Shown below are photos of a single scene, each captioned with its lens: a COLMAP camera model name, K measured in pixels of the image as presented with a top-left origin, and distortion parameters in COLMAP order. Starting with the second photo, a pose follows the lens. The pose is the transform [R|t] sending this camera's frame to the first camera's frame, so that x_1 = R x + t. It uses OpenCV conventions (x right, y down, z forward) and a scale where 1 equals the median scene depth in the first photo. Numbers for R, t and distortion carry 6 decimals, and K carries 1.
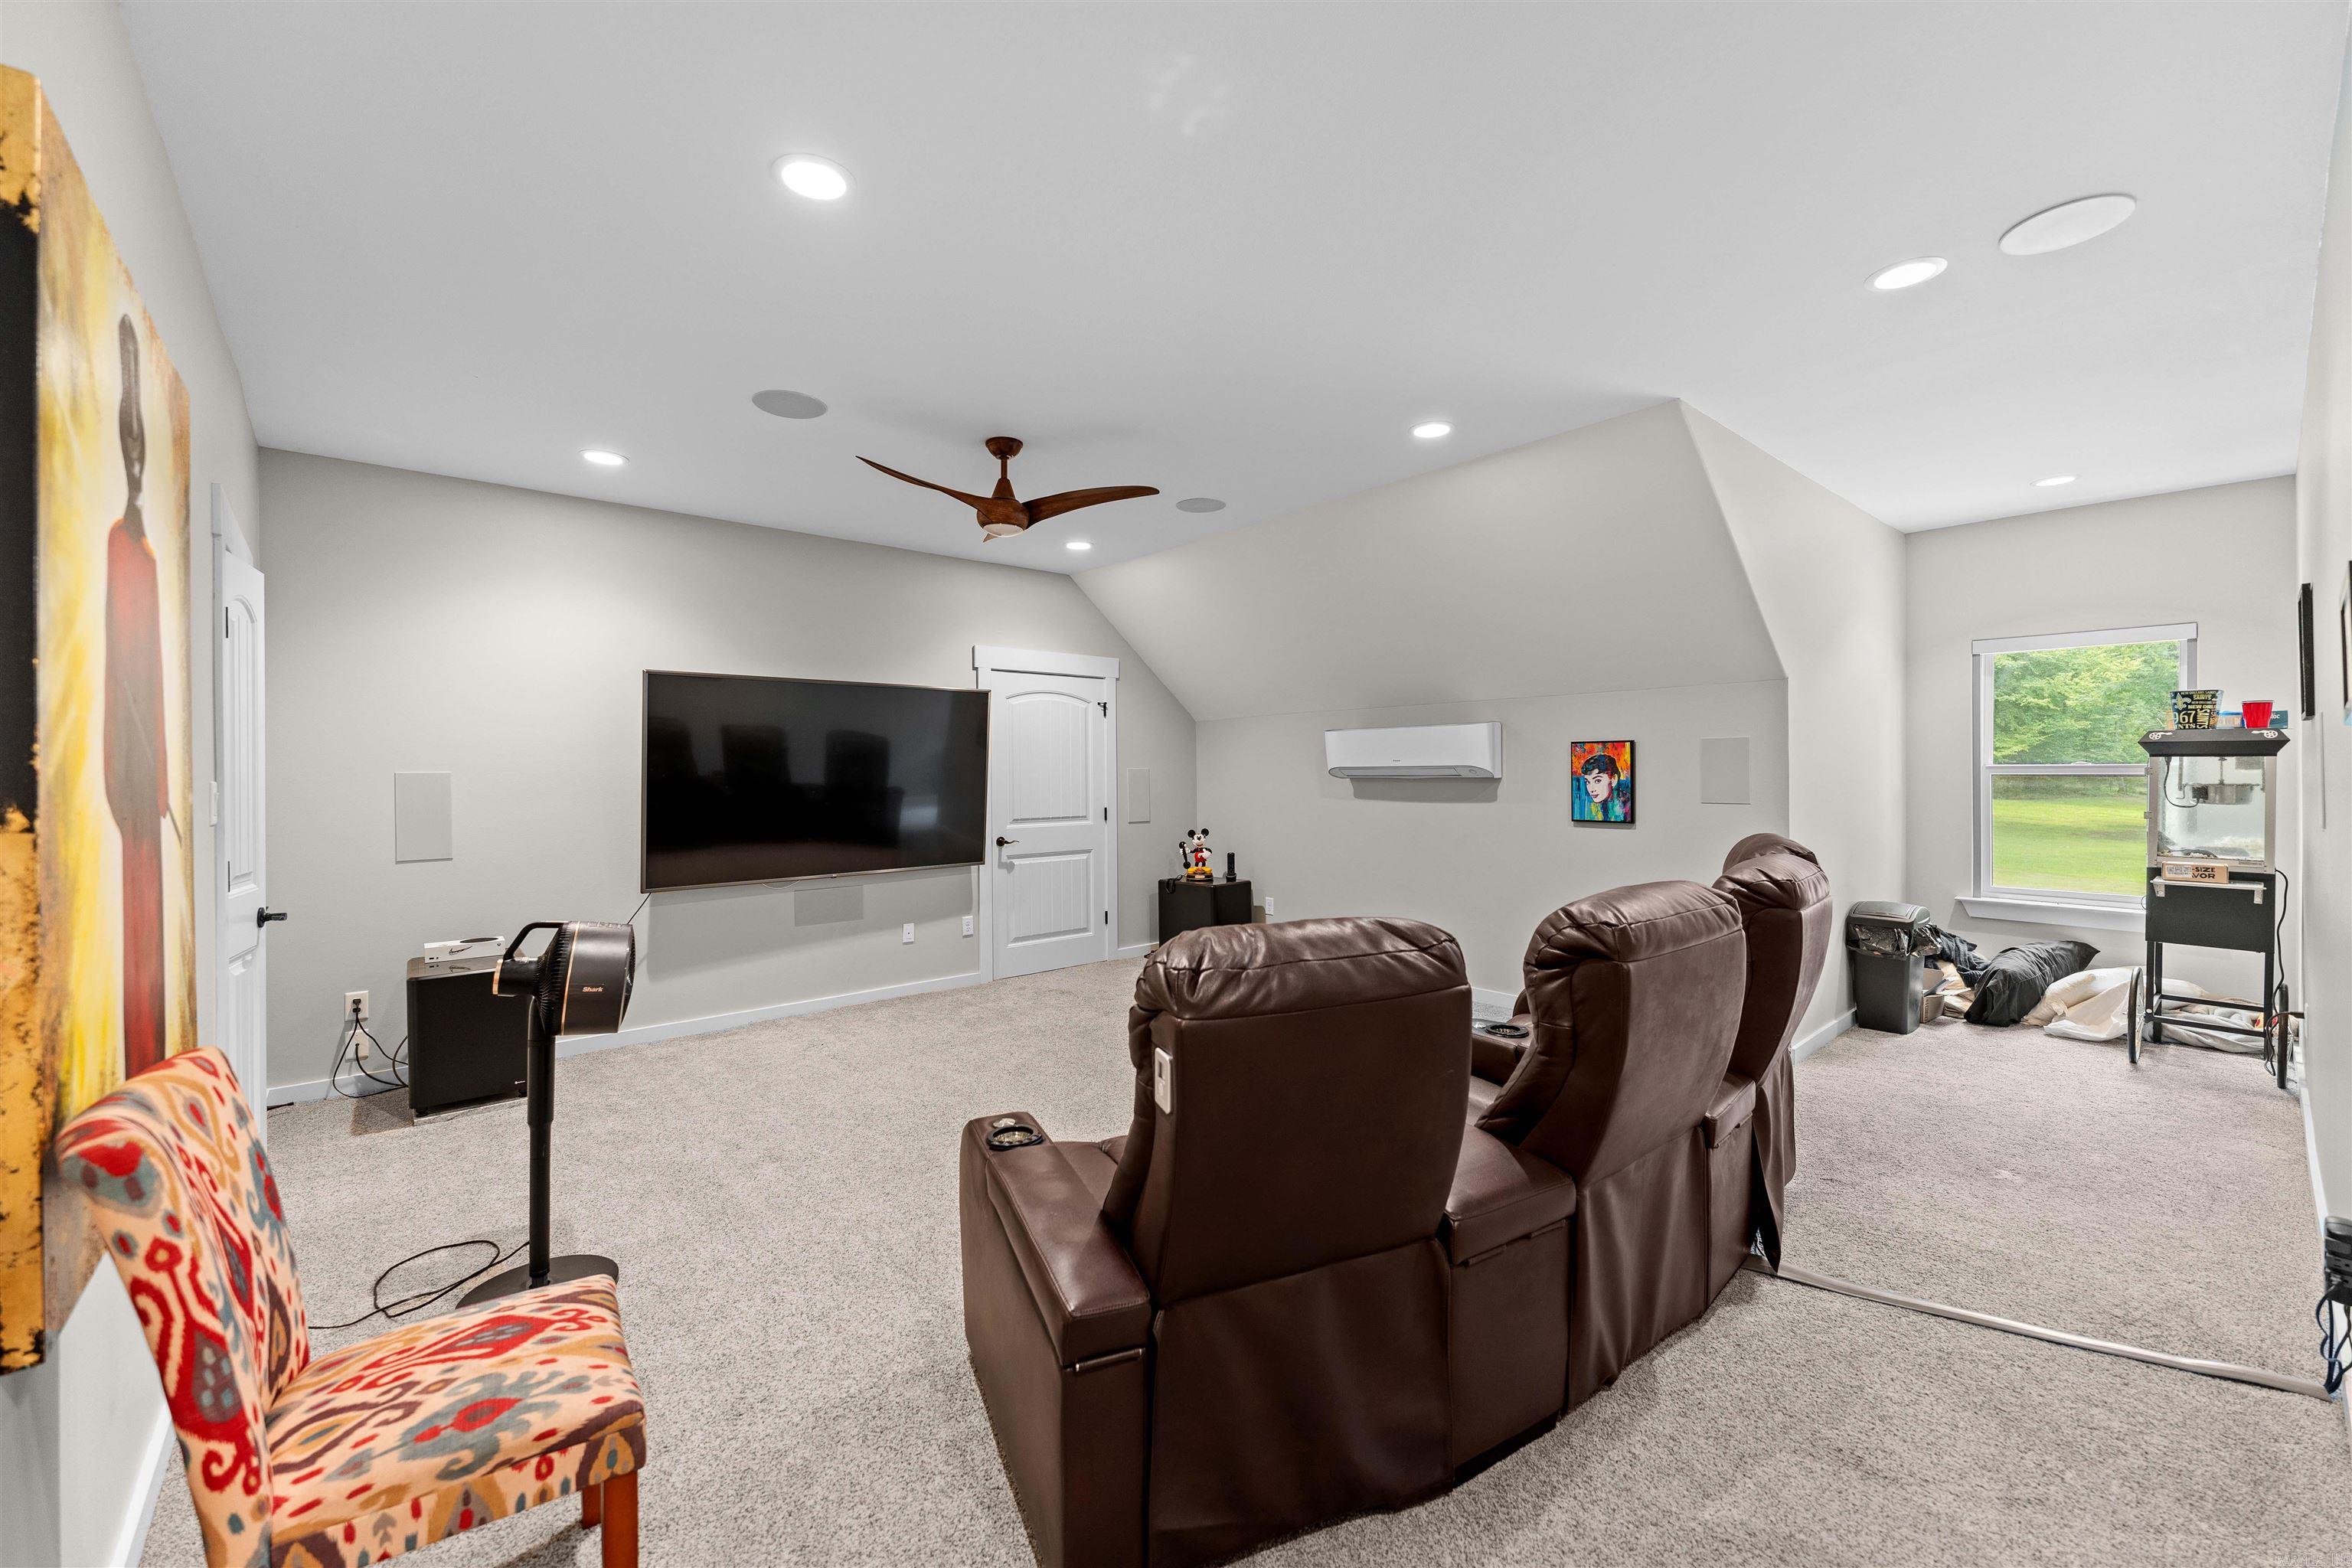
lens RADIAL K [[949.9, 0, 1222.9], [0, 949.9, 761.5], [0, 0, 1]] dist [0.000118, -0.000372]
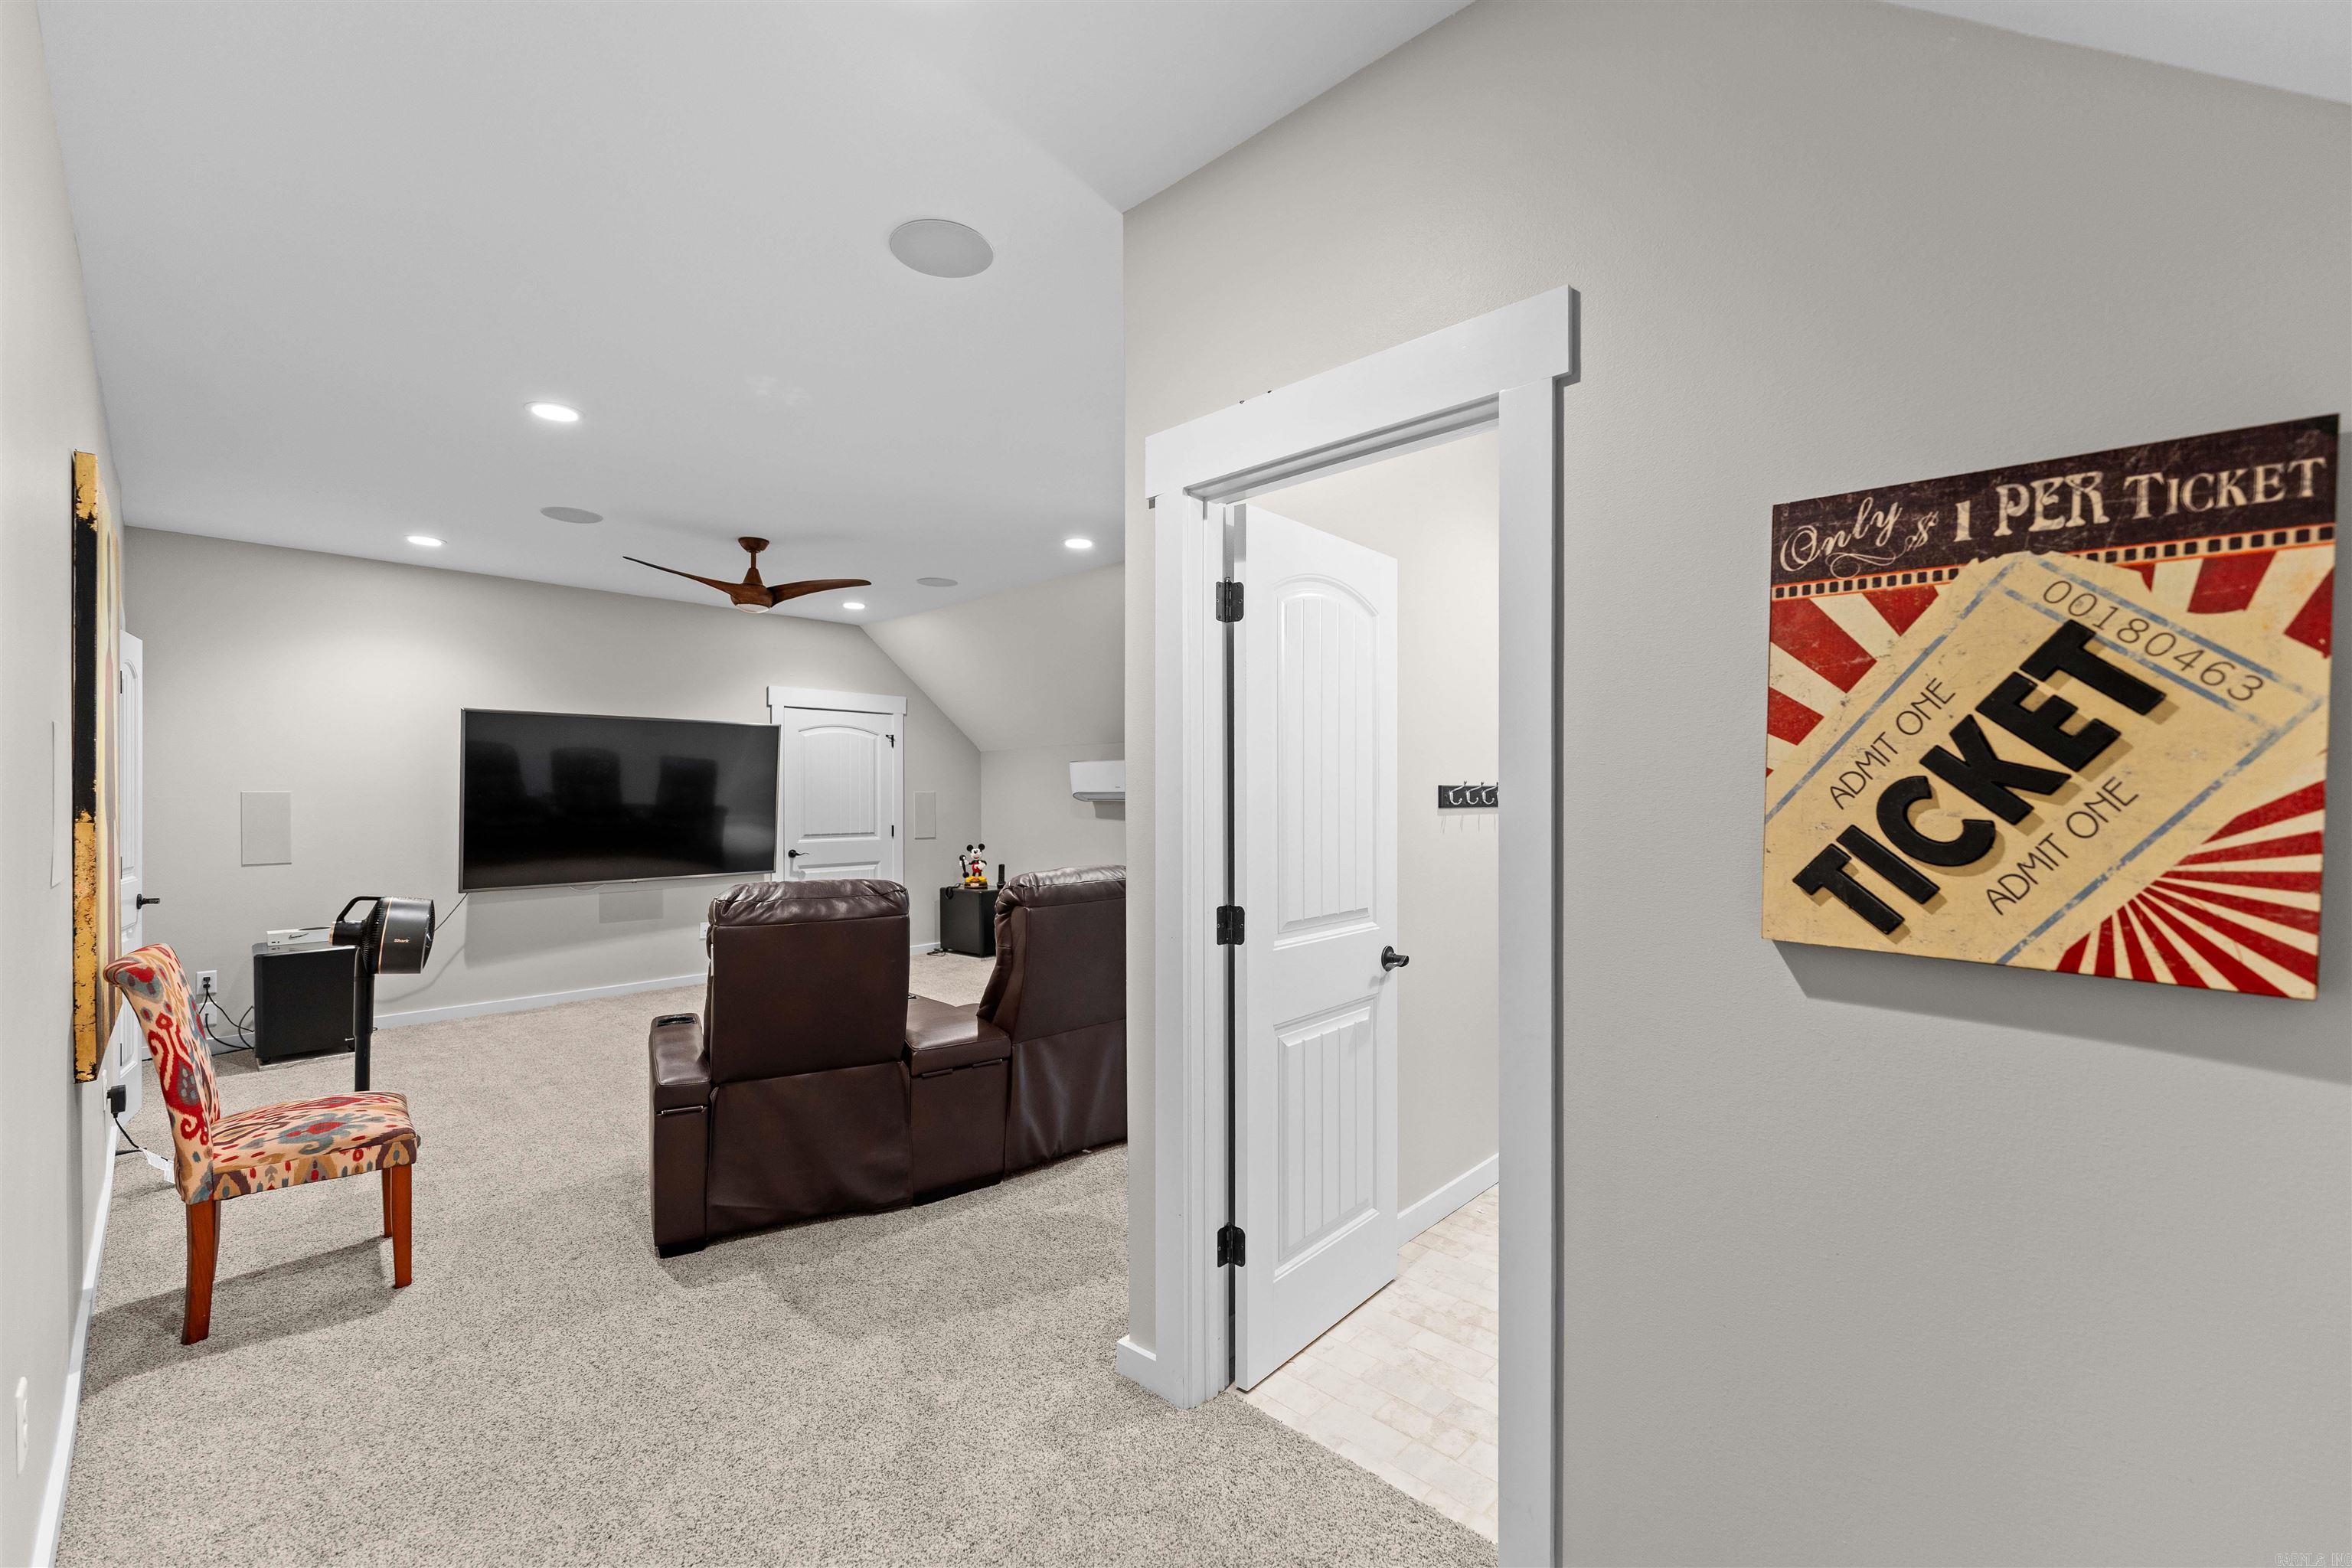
lens RADIAL K [[949.9, 0, 1193.1], [0, 949.9, 785.6], [0, 0, 1]] dist [0.000118, -0.000372]
pose [[0.996311, 0.007357, 0.085503, 0.244958], [-0.007438, 0.999972, 0.000627, -0.006350], [-0.085496, -0.001261, 0.996338, -0.324424]]
